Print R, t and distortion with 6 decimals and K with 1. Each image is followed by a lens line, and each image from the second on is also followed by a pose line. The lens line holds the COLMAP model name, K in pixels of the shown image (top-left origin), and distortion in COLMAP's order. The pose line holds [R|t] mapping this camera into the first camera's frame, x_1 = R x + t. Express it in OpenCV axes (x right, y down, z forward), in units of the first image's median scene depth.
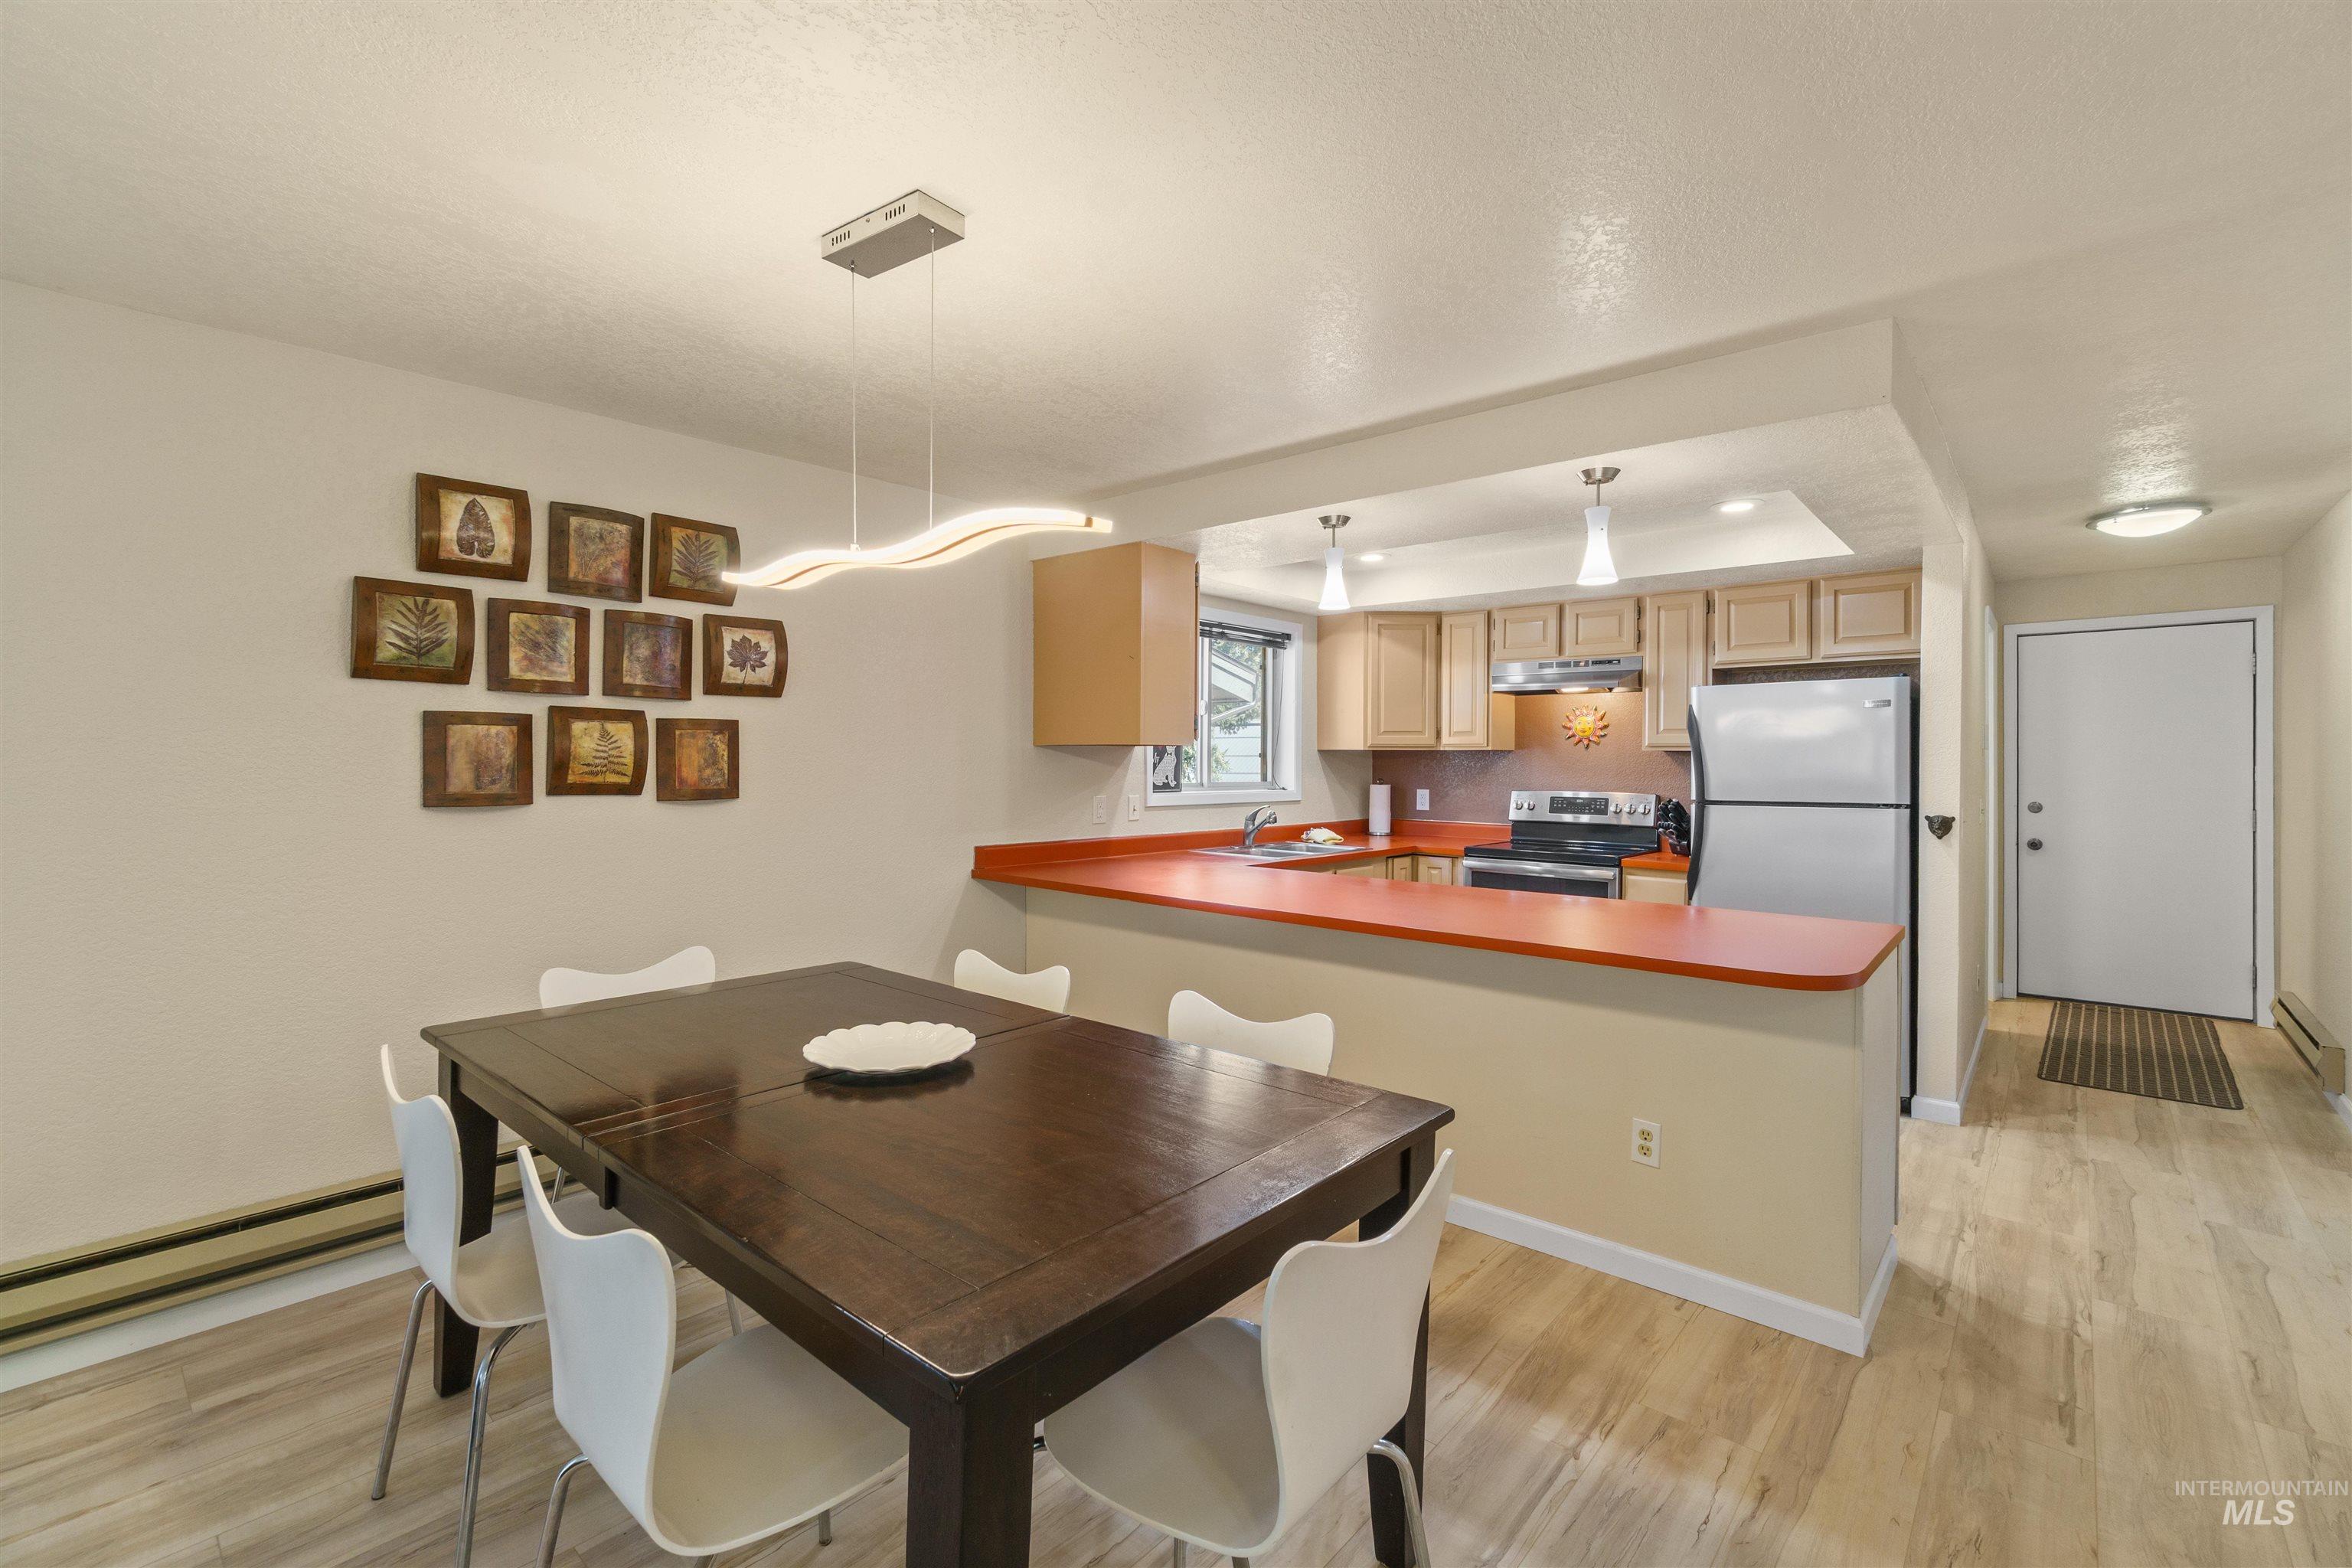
lens RADIAL K [[1014.3, 0, 1165.6], [0, 1014.3, 770.5], [0, 0, 1]] dist [-0.006243, 0.002783]
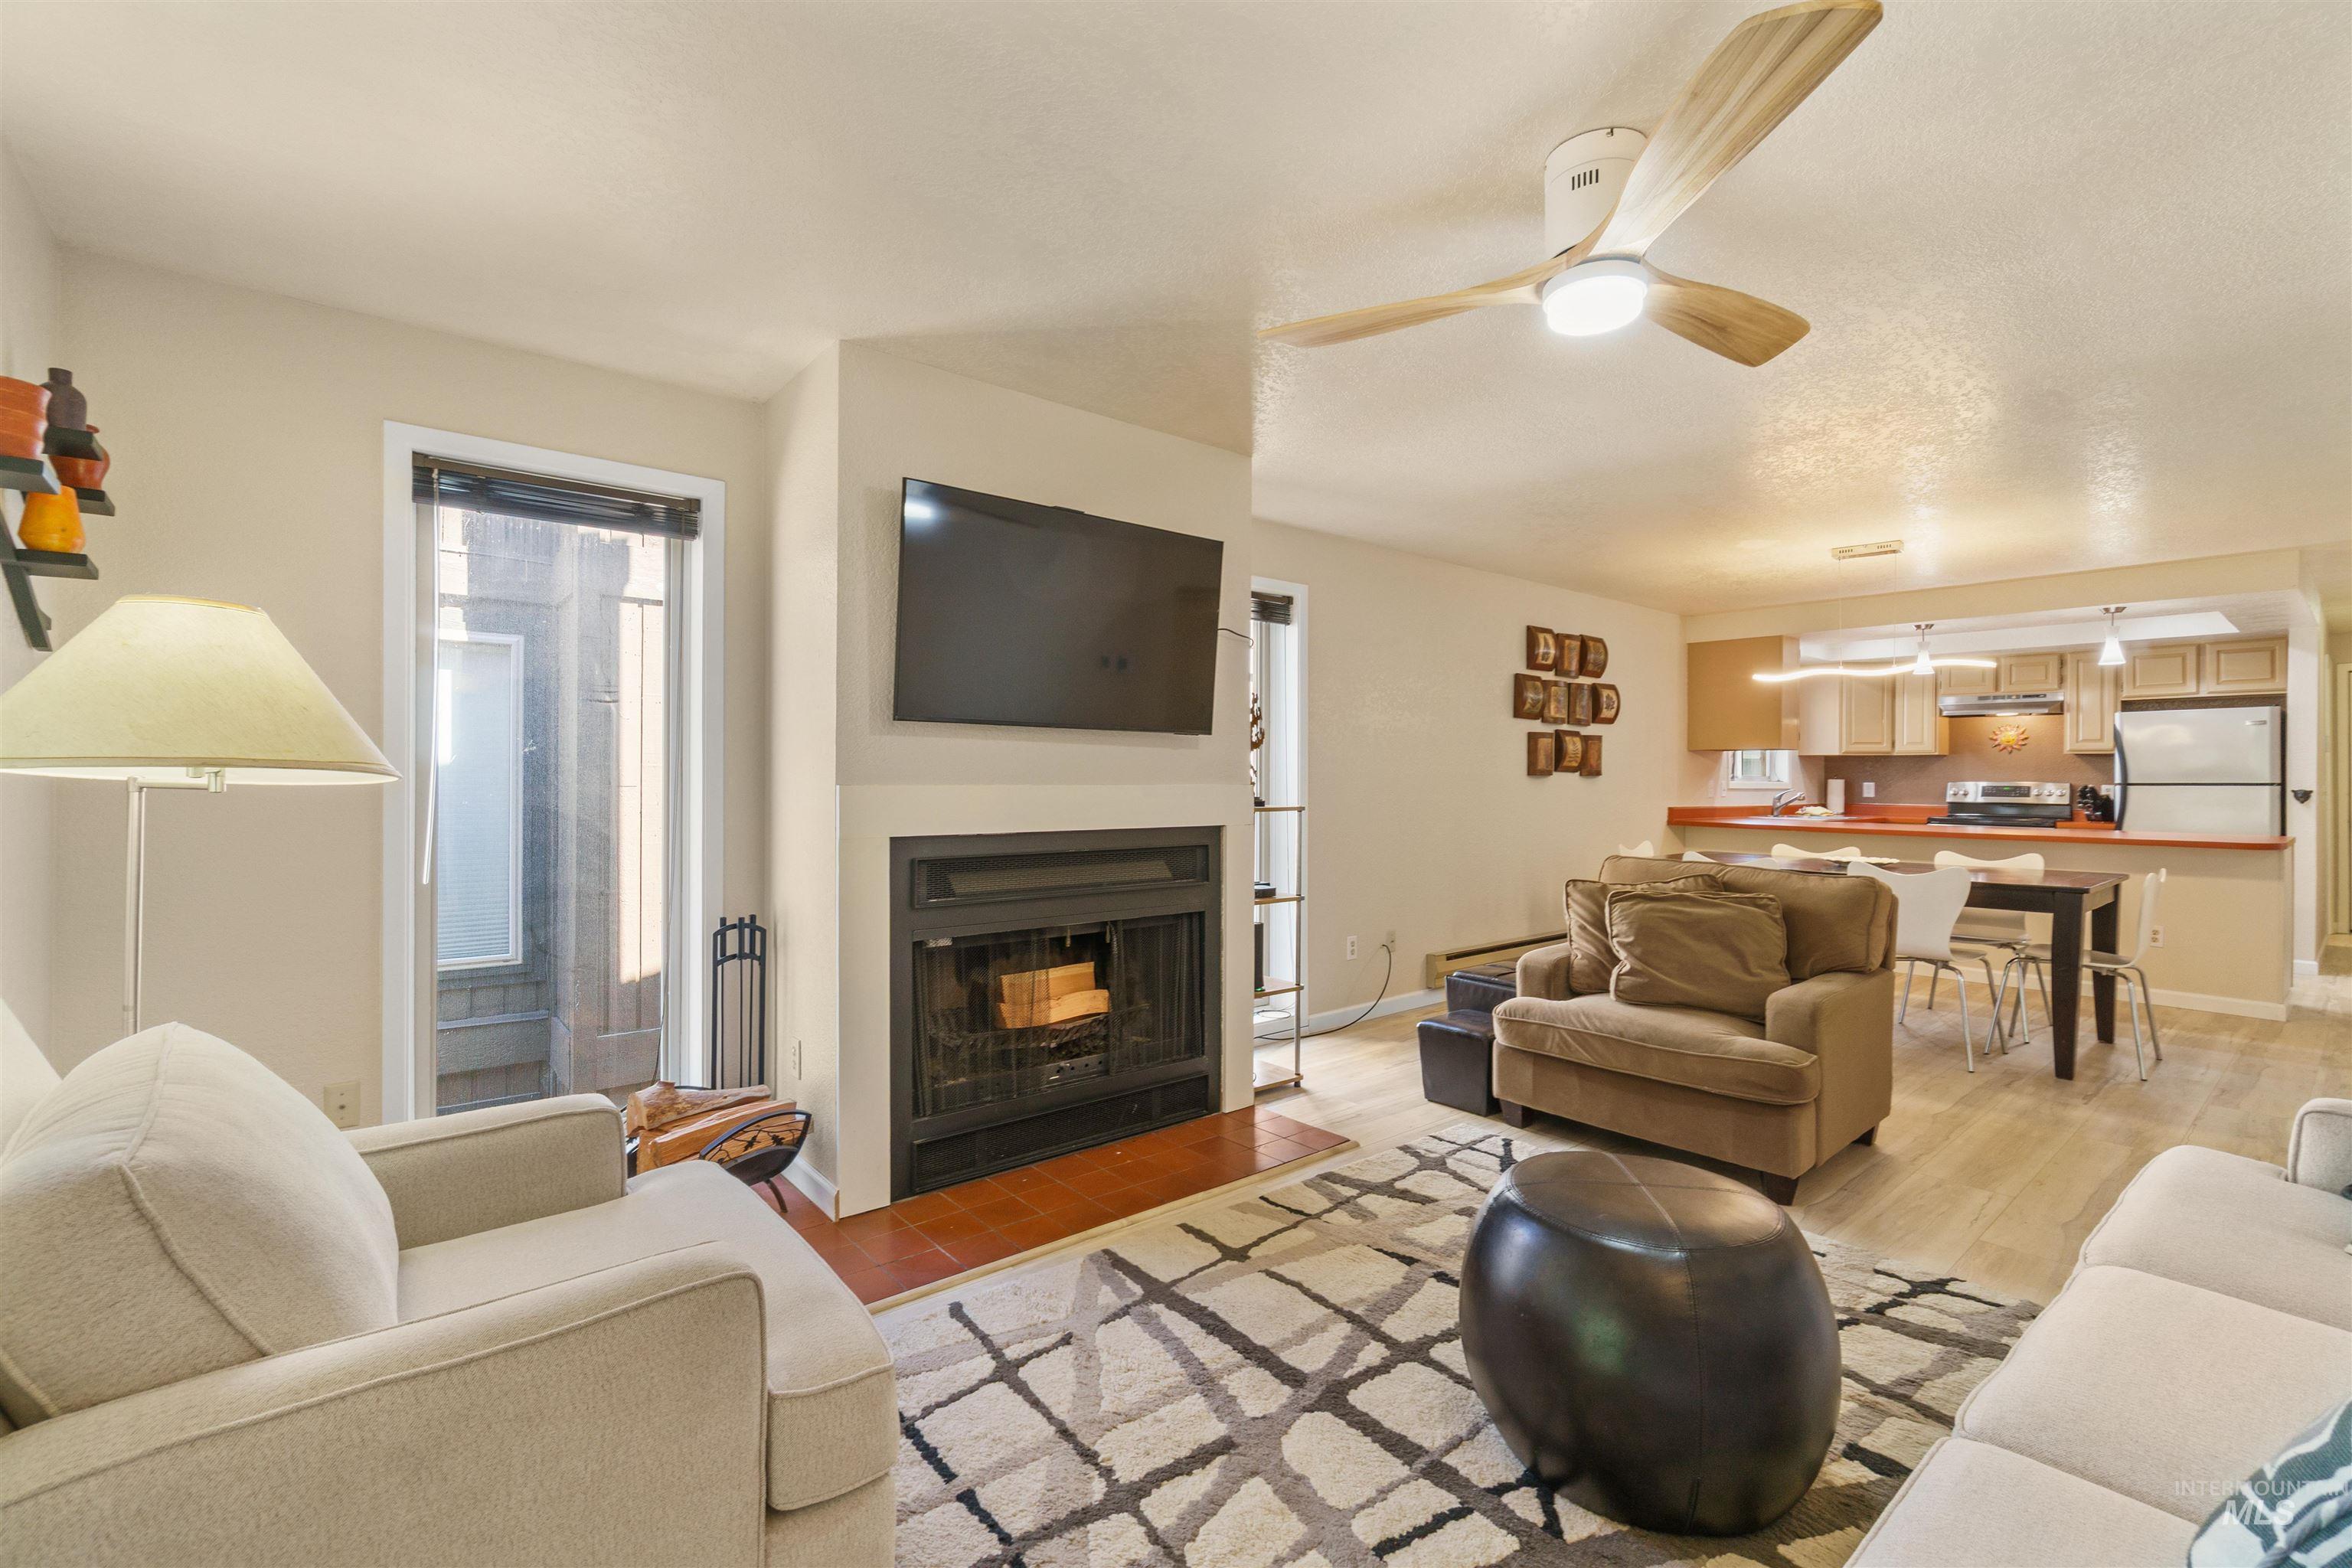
lens RADIAL K [[1014.3, 0, 1165.3], [0, 1014.3, 783.3], [0, 0, 1]] dist [-0.006243, 0.002783]
pose [[0.988653, 0.000746, -0.150218, -0.704610], [-0.001721, 0.999978, -0.006363, 0.040877], [0.150210, 0.006550, 0.988632, -0.782362]]
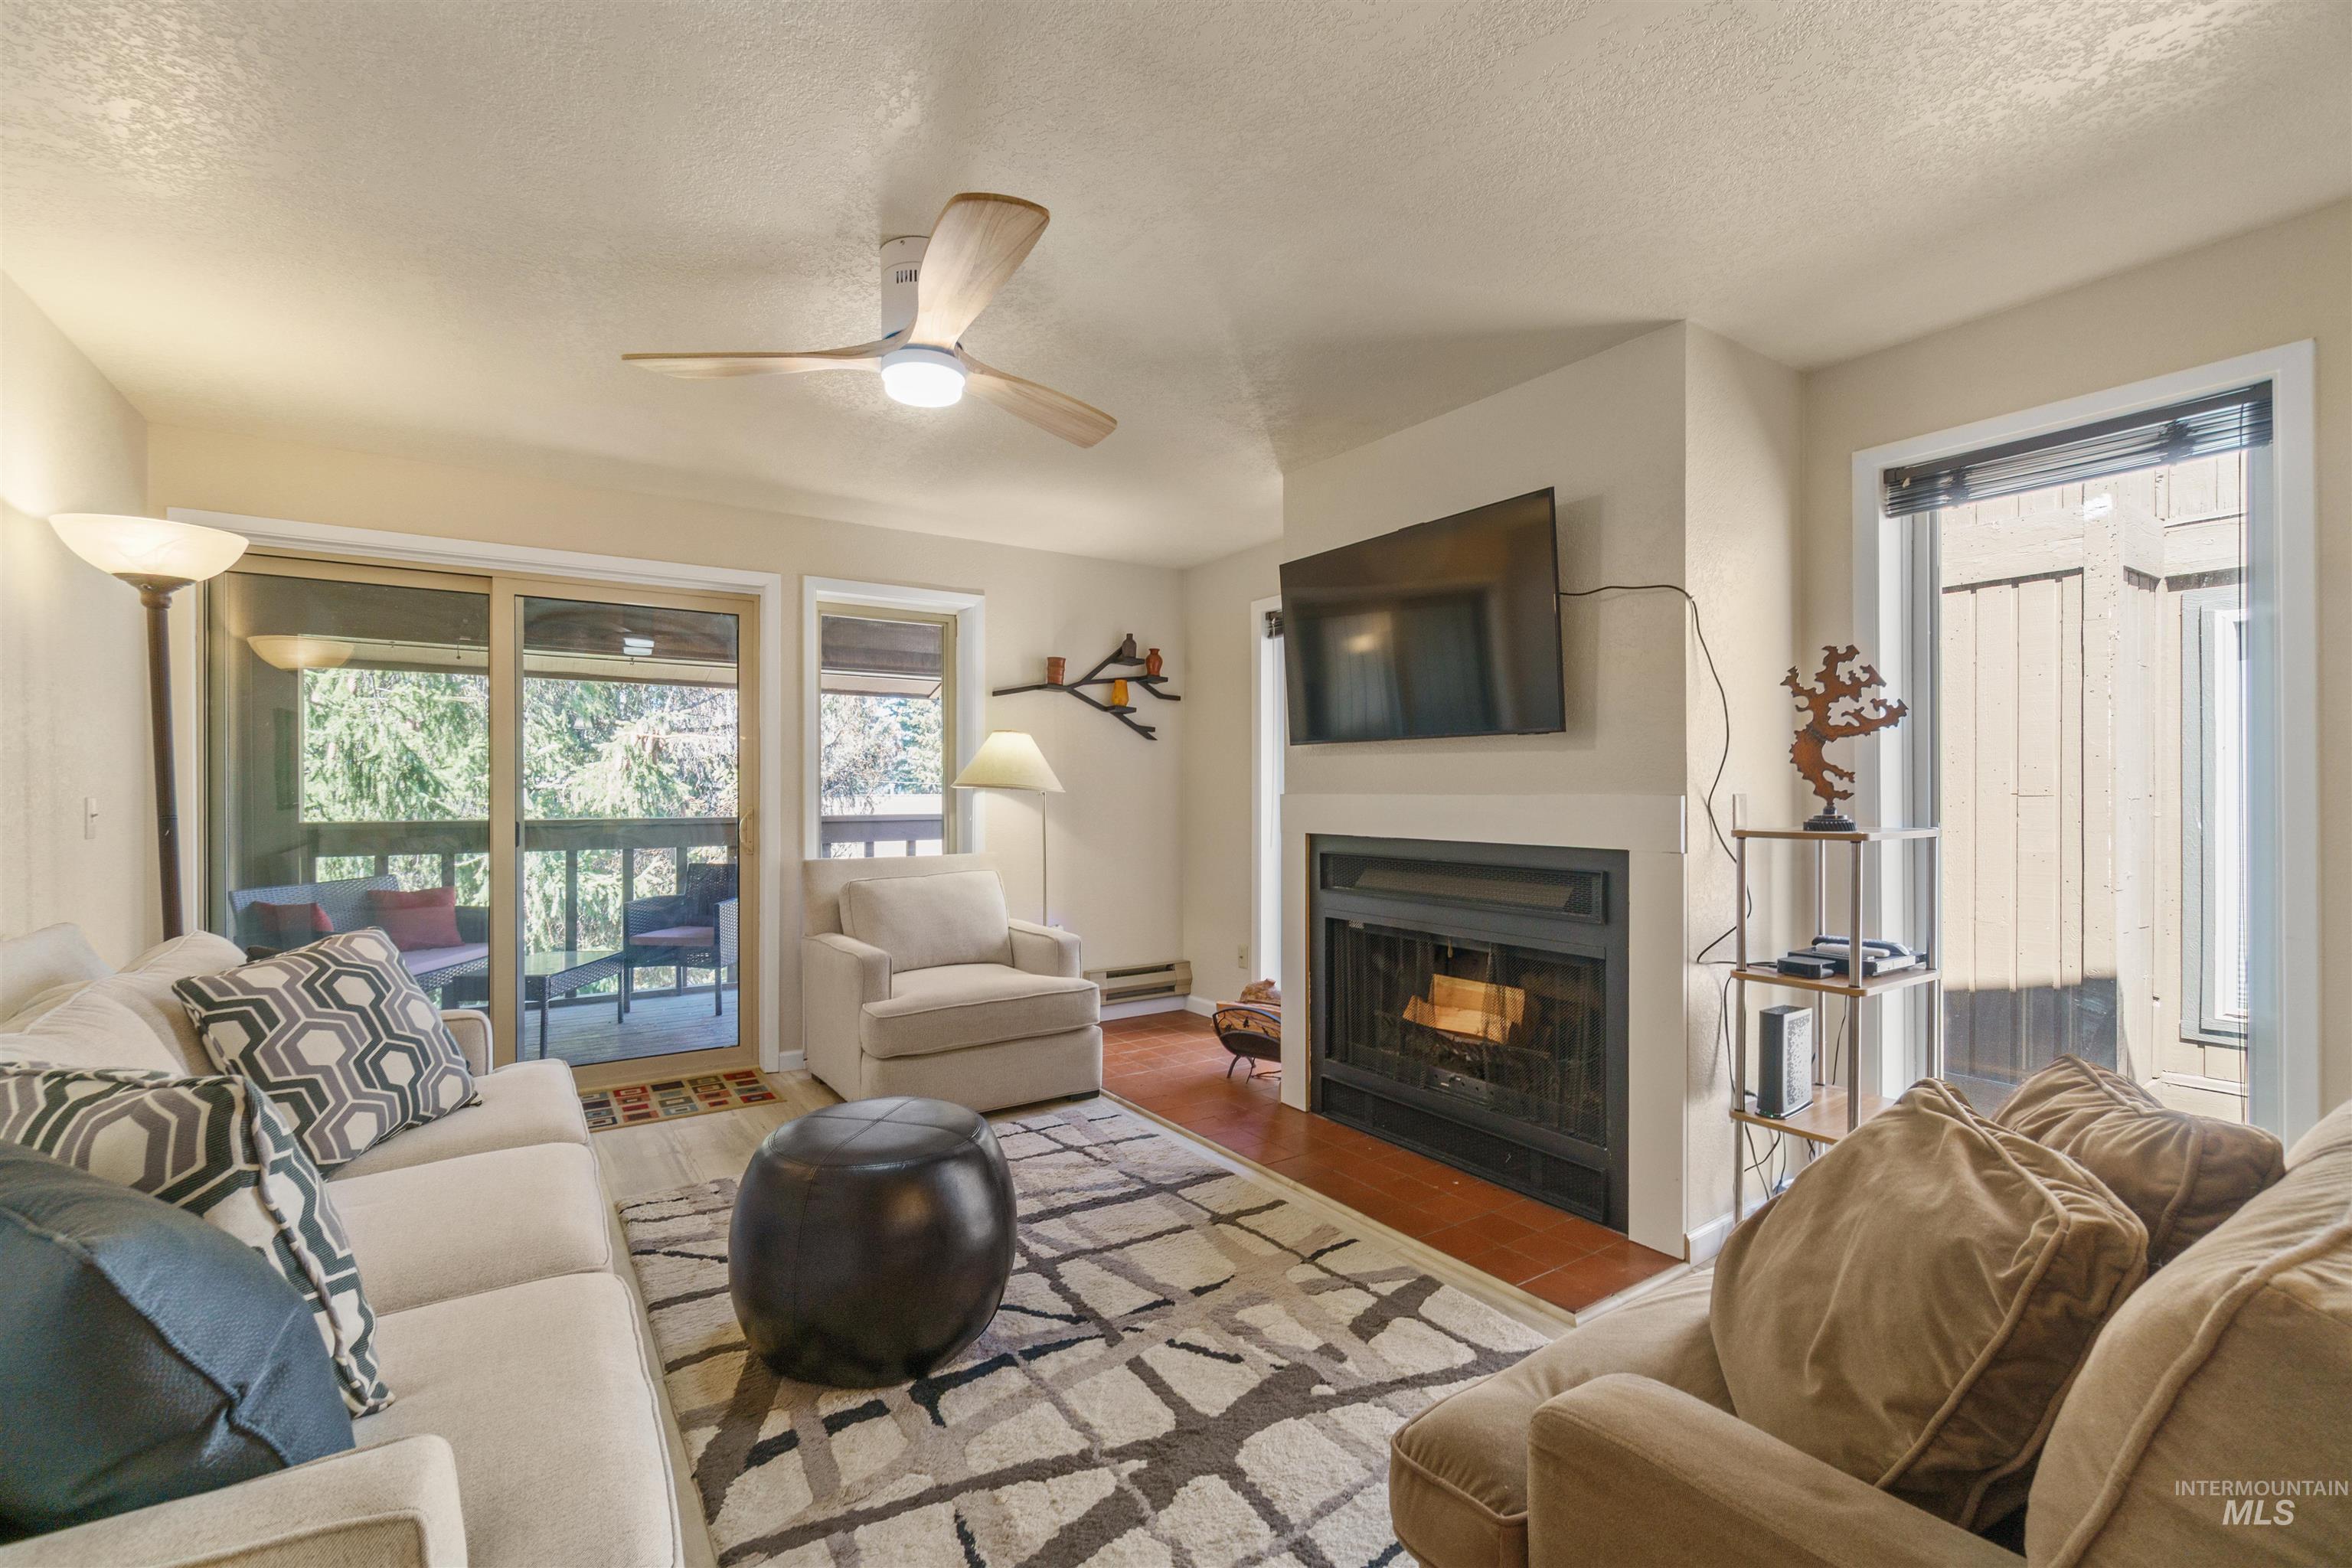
lens RADIAL K [[1014.3, 0, 1156.2], [0, 1014.3, 789.8], [0, 0, 1]] dist [-0.006243, 0.002783]
pose [[-0.249397, -0.001945, -0.968399, -0.145488], [-0.007300, 0.999973, -0.000128, 0.035467], [0.968374, 0.007038, -0.249405, -0.115918]]
